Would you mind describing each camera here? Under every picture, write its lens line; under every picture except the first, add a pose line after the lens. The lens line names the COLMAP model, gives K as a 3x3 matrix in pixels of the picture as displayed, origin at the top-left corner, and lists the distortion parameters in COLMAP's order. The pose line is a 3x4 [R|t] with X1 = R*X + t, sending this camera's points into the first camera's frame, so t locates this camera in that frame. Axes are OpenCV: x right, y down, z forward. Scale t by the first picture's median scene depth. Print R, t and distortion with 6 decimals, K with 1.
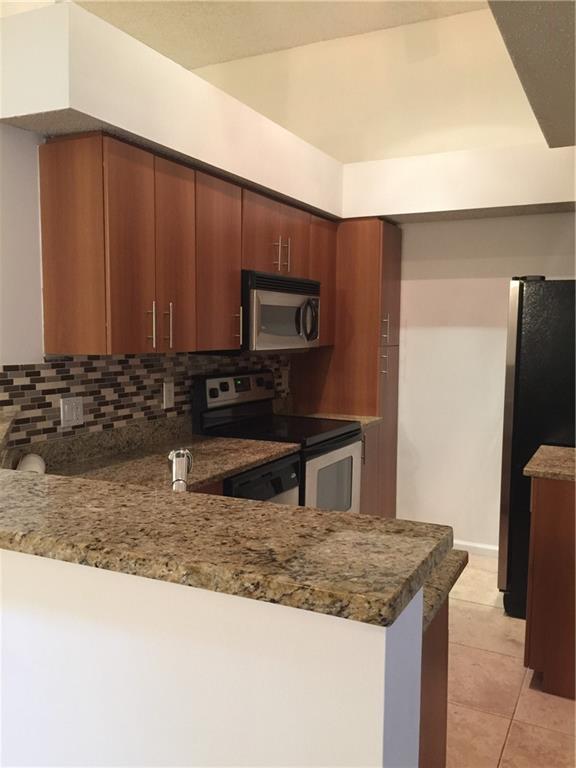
lens RADIAL K [[654.6, 0, 288.0], [0, 654.6, 384.0], [0, 0, 1]] dist [0.081206, -0.108697]
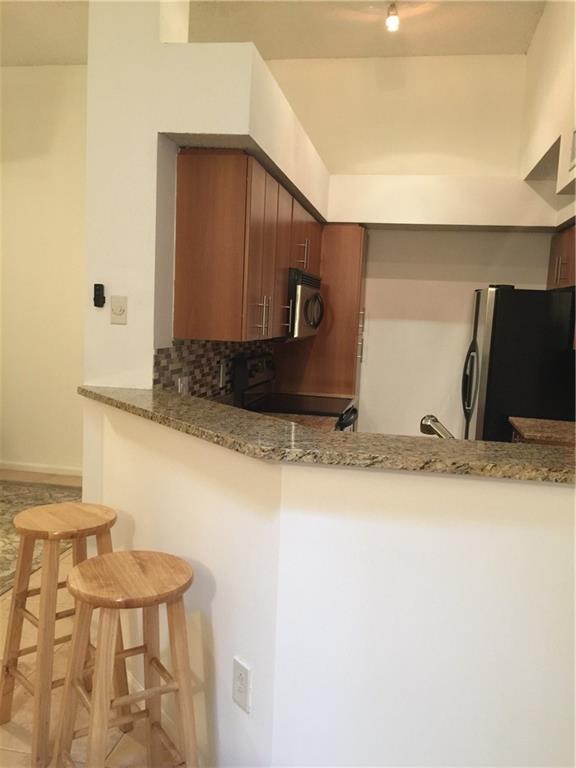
lens RADIAL K [[654.6, 0, 288.0], [0, 654.6, 384.0], [0, 0, 1]] dist [0.081206, -0.108697]
pose [[0.959219, 0.006589, 0.282588, -0.406317], [-0.015526, 0.999447, 0.029400, -0.002925], [-0.282238, -0.032589, 0.958791, -0.118373]]
